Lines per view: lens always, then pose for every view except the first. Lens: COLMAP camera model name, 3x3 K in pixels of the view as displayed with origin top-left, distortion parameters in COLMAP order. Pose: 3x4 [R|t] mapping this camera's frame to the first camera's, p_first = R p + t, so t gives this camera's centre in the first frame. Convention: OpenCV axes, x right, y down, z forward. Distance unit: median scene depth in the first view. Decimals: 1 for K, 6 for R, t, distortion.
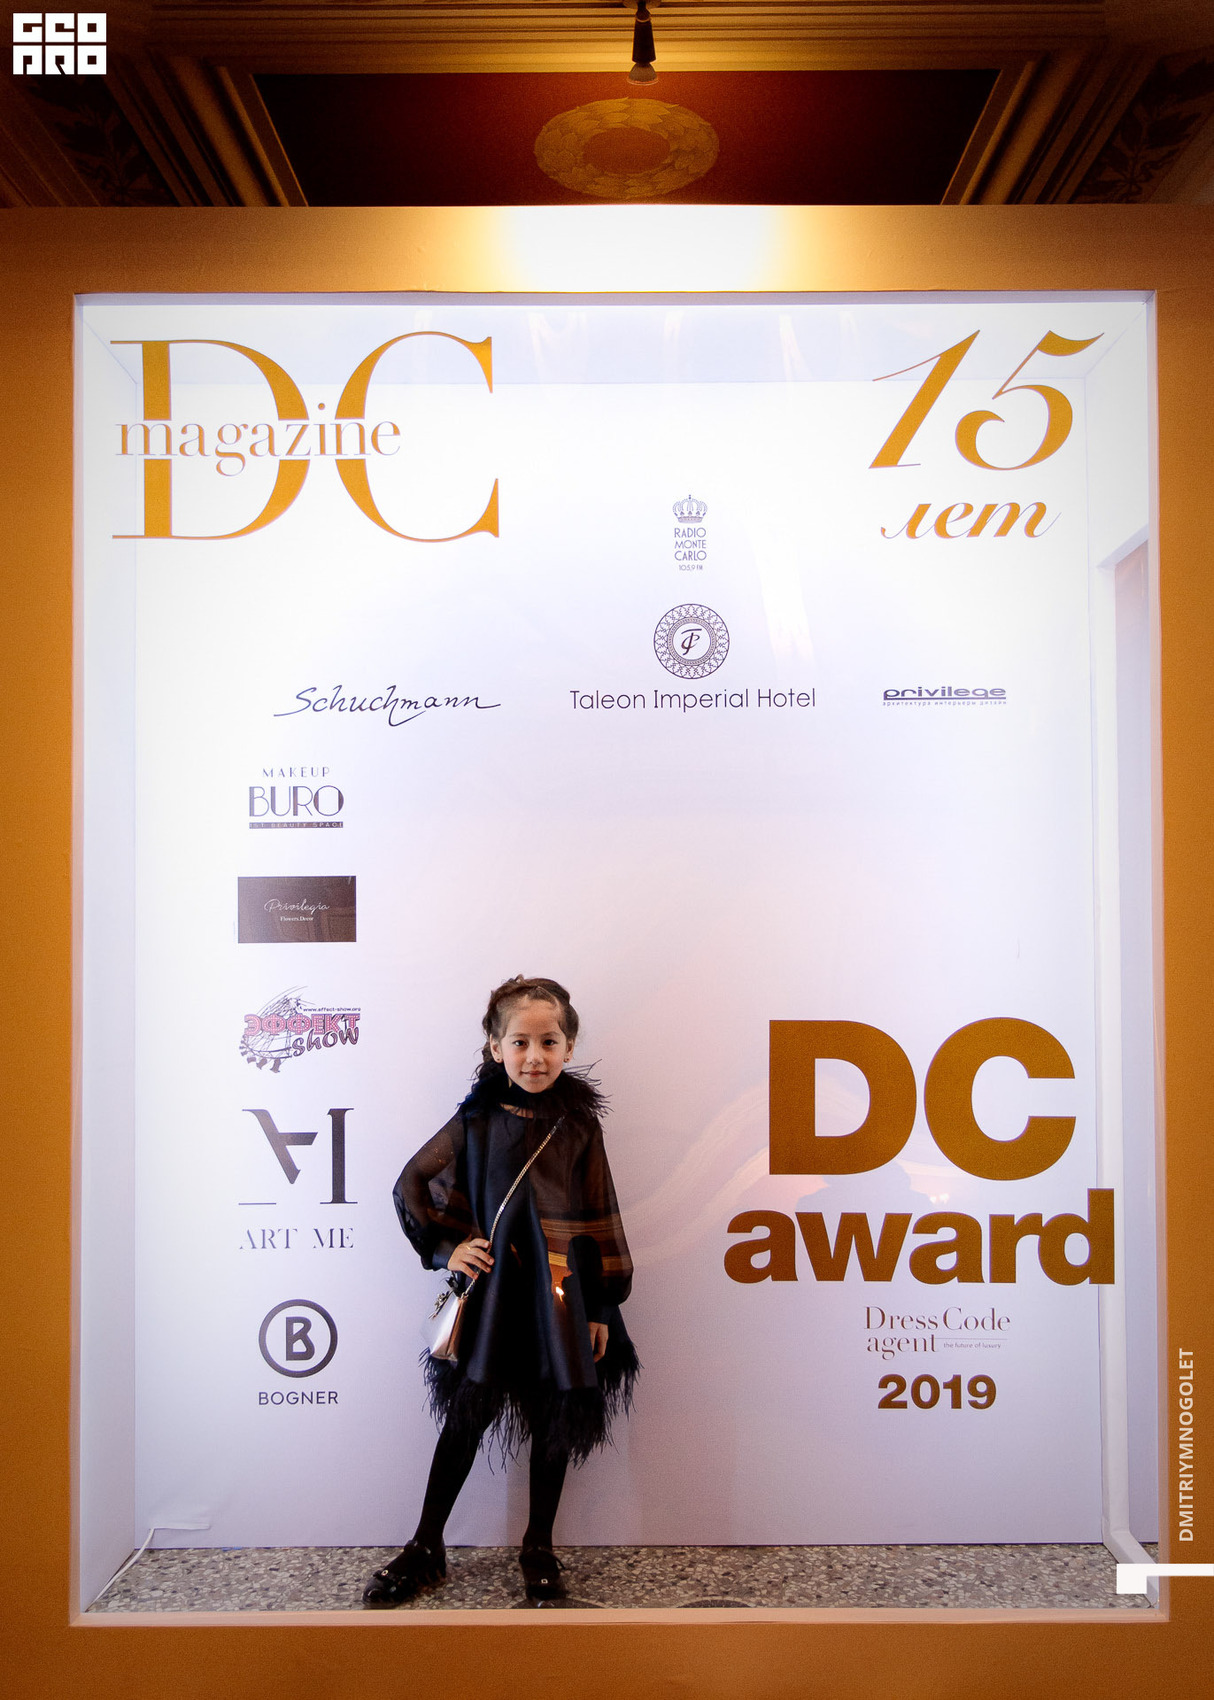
lens RADIAL K [[1516.6, 0, 594.8], [0, 1516.6, 920.7], [0, 0, 1]] dist [0.000280, -0.005873]
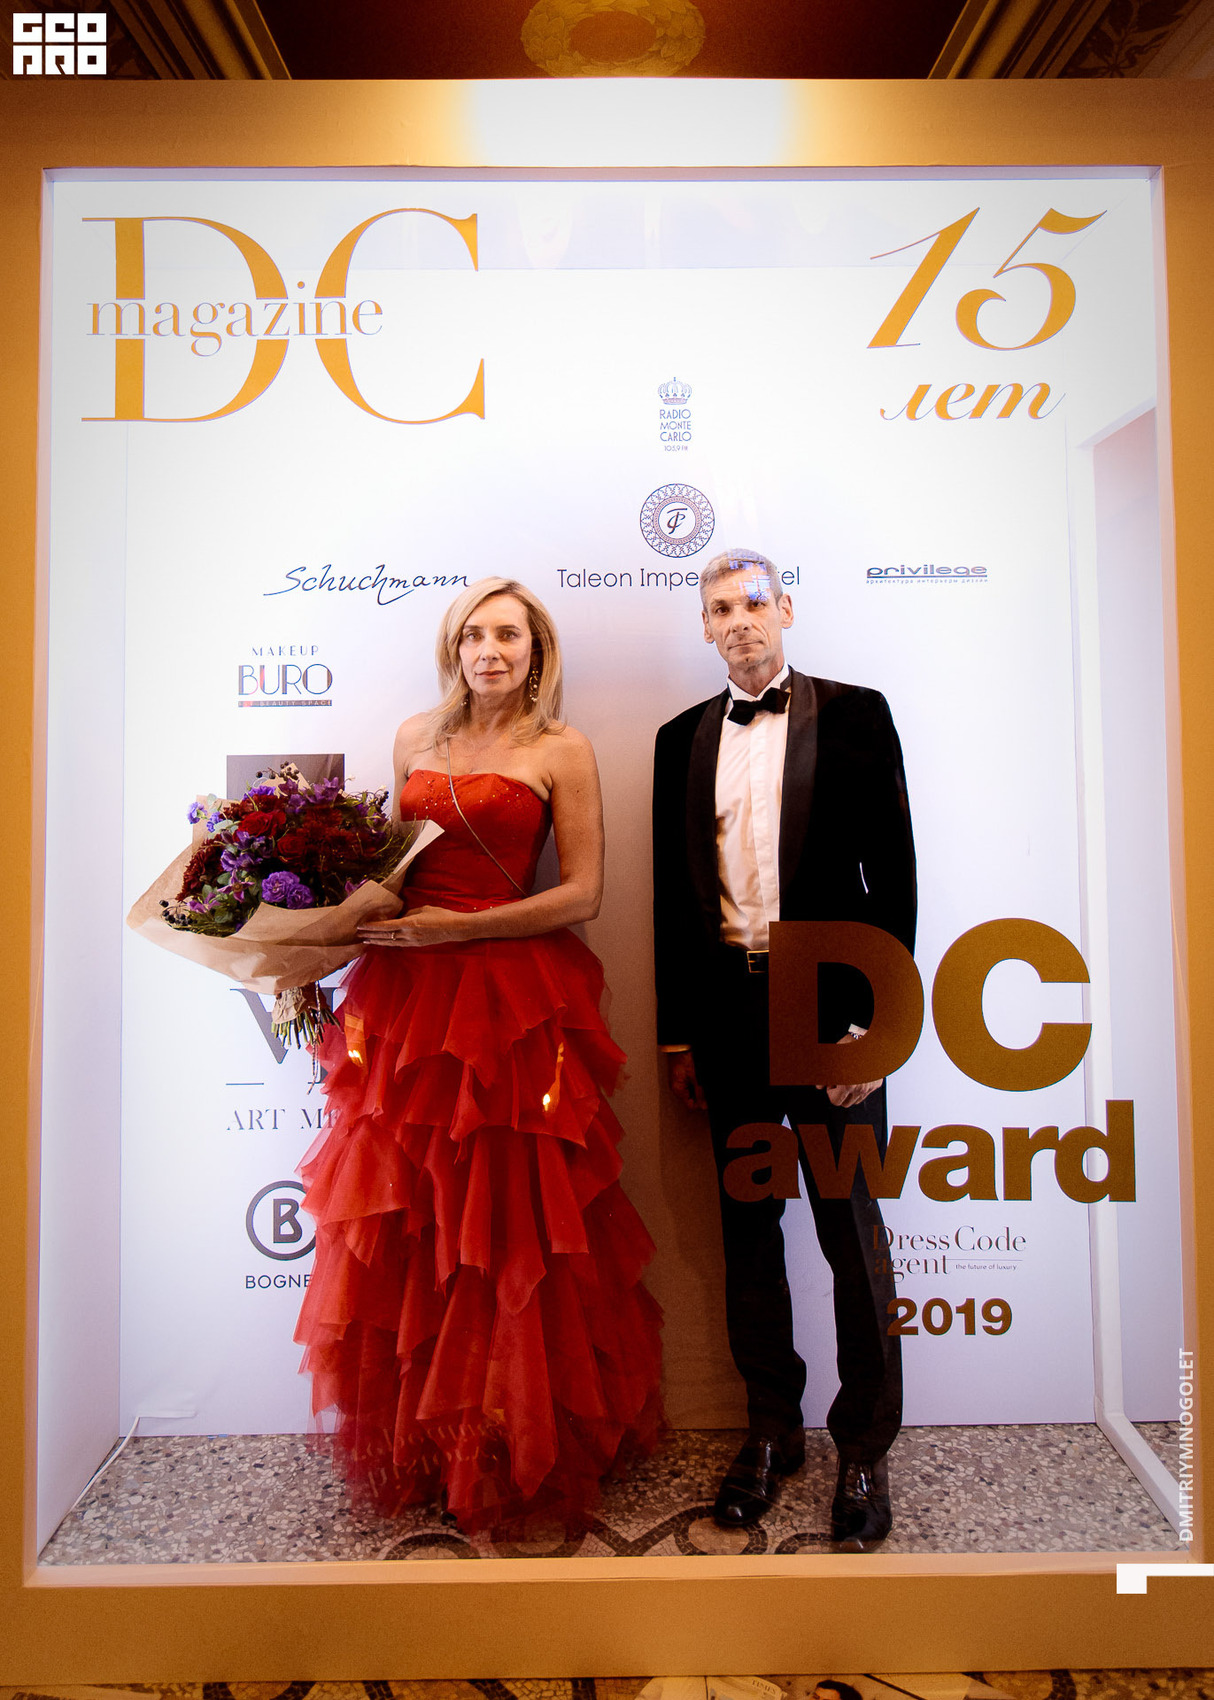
lens RADIAL K [[1230.2, 0, 583.3], [0, 1230.2, 692.1], [0, 0, 1]] dist [-0.008680, 0.004276]
pose [[0.999952, -0.003316, 0.009183, -0.007469], [0.003569, 0.999609, -0.027743, -0.050970], [-0.009088, 0.027775, 0.999573, 0.197737]]
